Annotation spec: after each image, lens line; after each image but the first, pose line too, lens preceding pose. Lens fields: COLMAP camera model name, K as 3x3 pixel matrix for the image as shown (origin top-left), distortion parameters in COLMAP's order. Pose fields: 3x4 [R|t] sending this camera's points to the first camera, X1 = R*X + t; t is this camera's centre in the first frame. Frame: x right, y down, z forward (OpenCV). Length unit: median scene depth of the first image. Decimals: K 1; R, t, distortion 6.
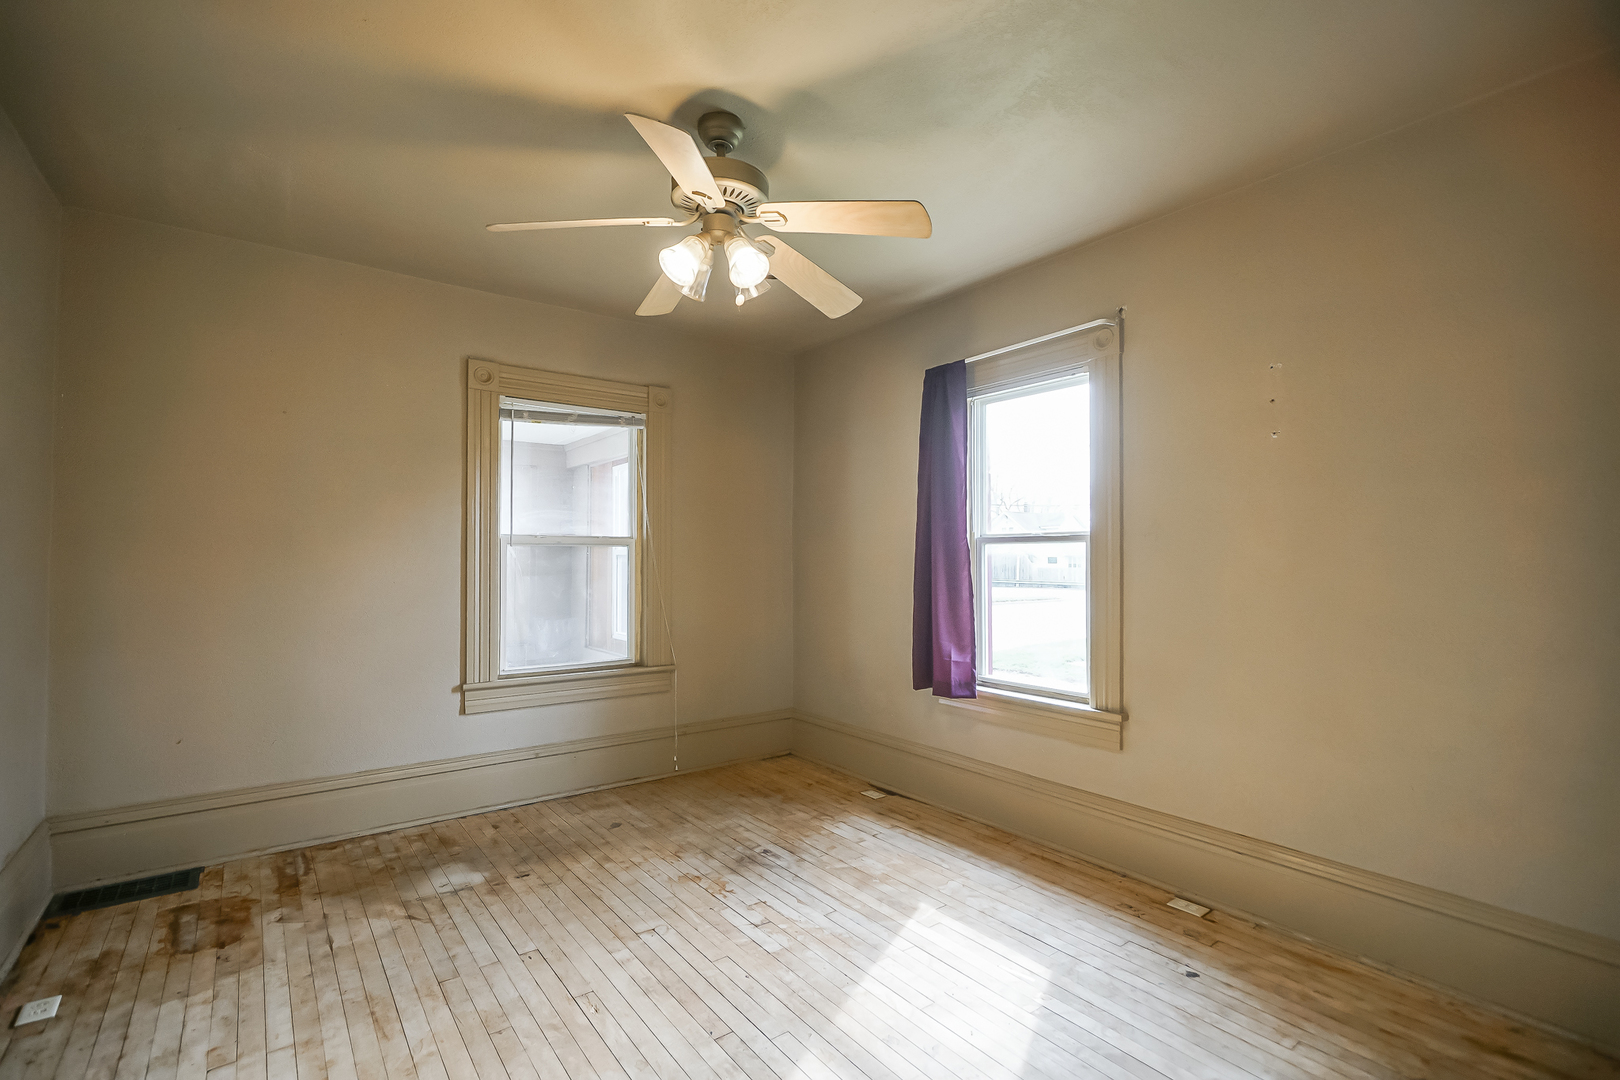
lens RADIAL K [[738.6, 0, 819.3], [0, 738.6, 549.2], [0, 0, 1]] dist [-0.006505, 0.002567]
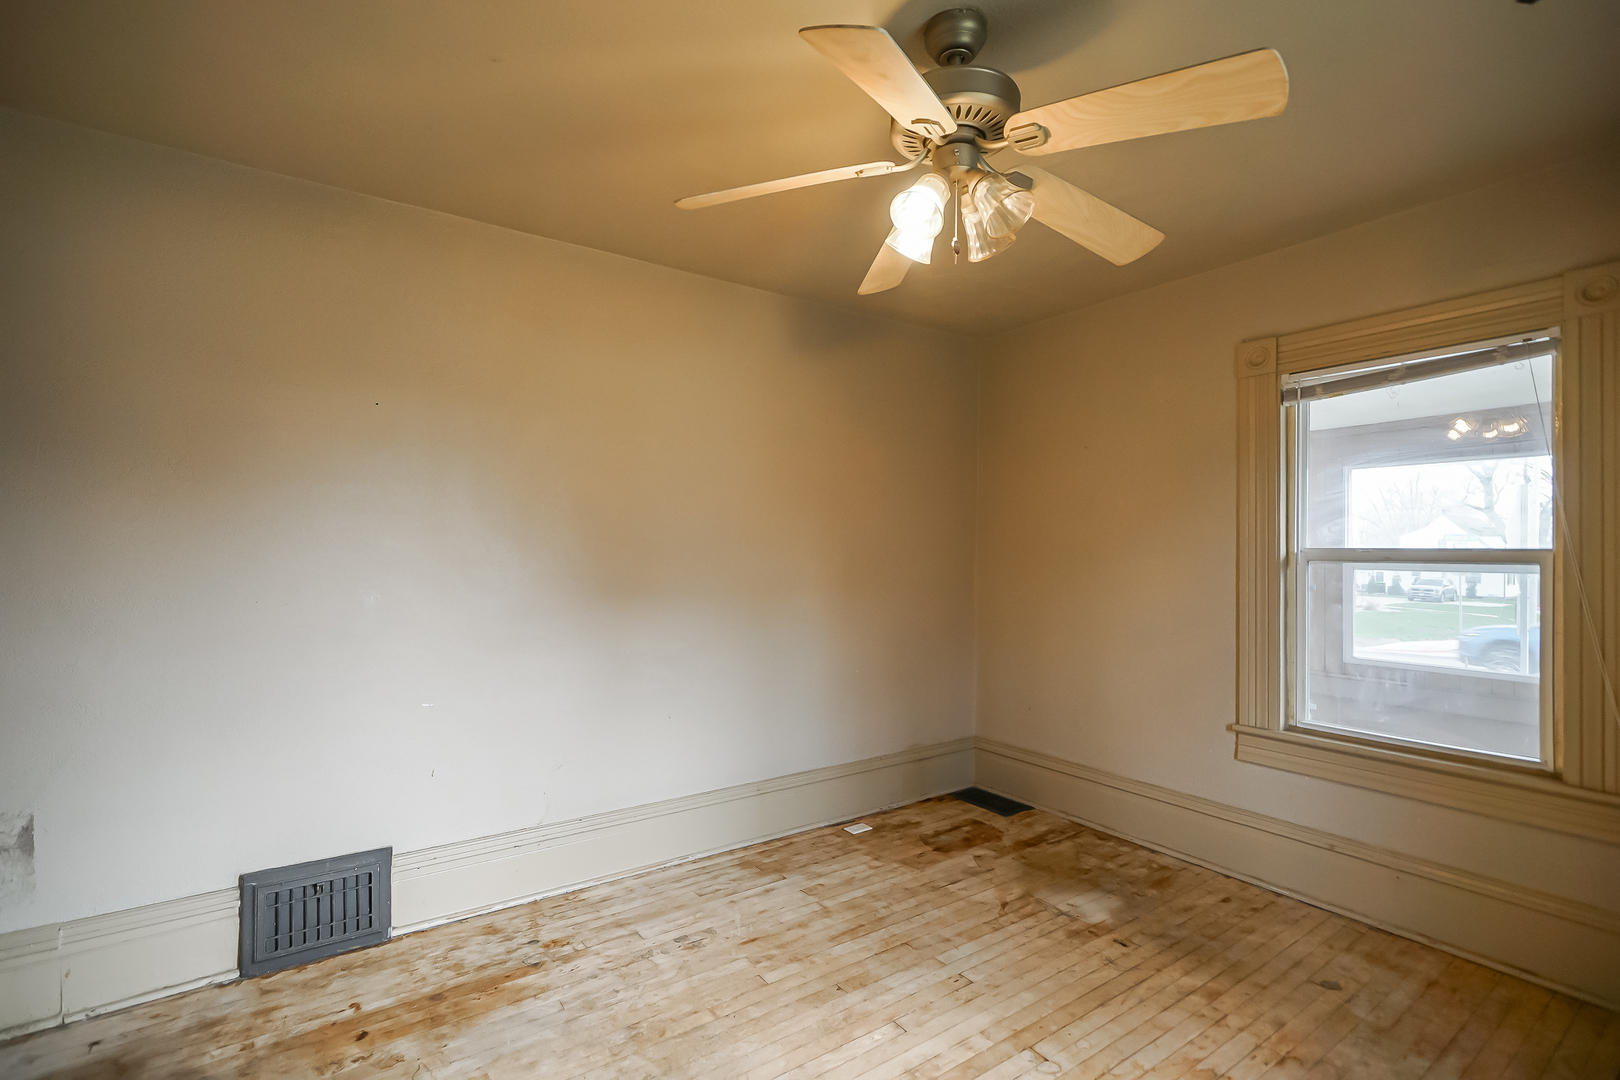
lens RADIAL K [[738.6, 0, 823.5], [0, 738.6, 548.6], [0, 0, 1]] dist [-0.006505, 0.002567]
pose [[-0.040425, -0.006048, -0.999164, 0.484862], [0.004057, 0.999972, -0.006217, -0.022128], [0.999174, -0.004305, -0.040399, 0.674169]]
